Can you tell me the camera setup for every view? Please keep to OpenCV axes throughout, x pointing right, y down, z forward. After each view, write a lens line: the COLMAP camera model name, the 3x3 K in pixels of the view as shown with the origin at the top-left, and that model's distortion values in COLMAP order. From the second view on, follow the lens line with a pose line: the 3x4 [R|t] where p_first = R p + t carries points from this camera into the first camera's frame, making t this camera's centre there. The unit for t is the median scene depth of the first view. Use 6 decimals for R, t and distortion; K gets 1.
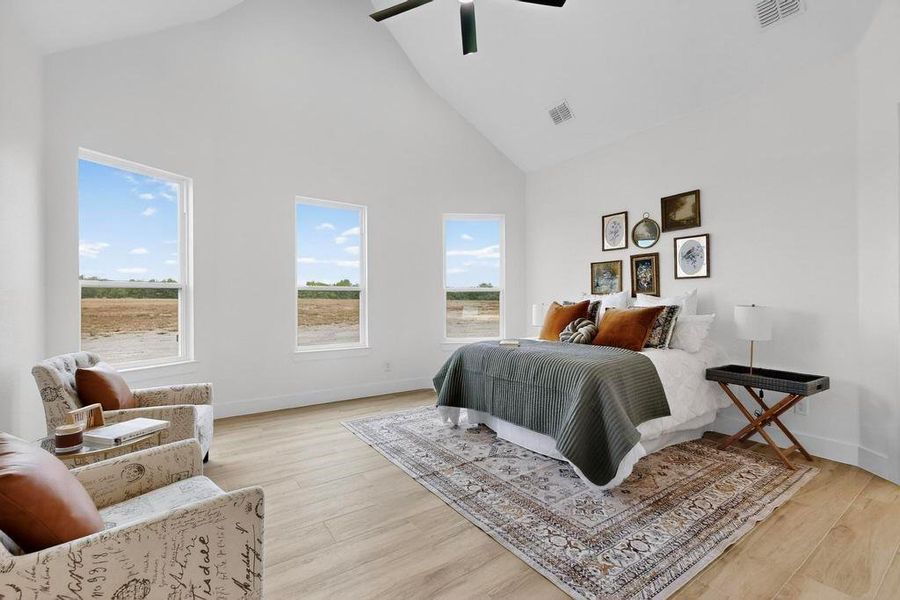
lens RADIAL K [[396.1, 0, 453.3], [0, 396.1, 298.8], [0, 0, 1]] dist [-0.000127, 0.000090]
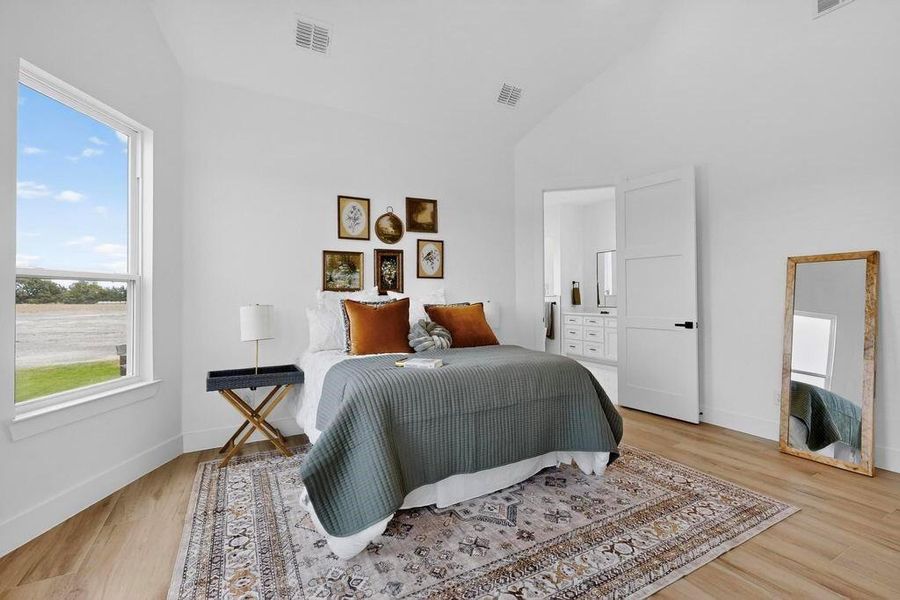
lens RADIAL K [[396.1, 0, 459.9], [0, 396.1, 278.5], [0, 0, 1]] dist [-0.000127, 0.000090]
pose [[0.108404, 0.055990, 0.992529, -0.483227], [0.009127, 0.998315, -0.057314, 0.013551], [-0.994065, 0.015272, 0.107711, 0.802442]]
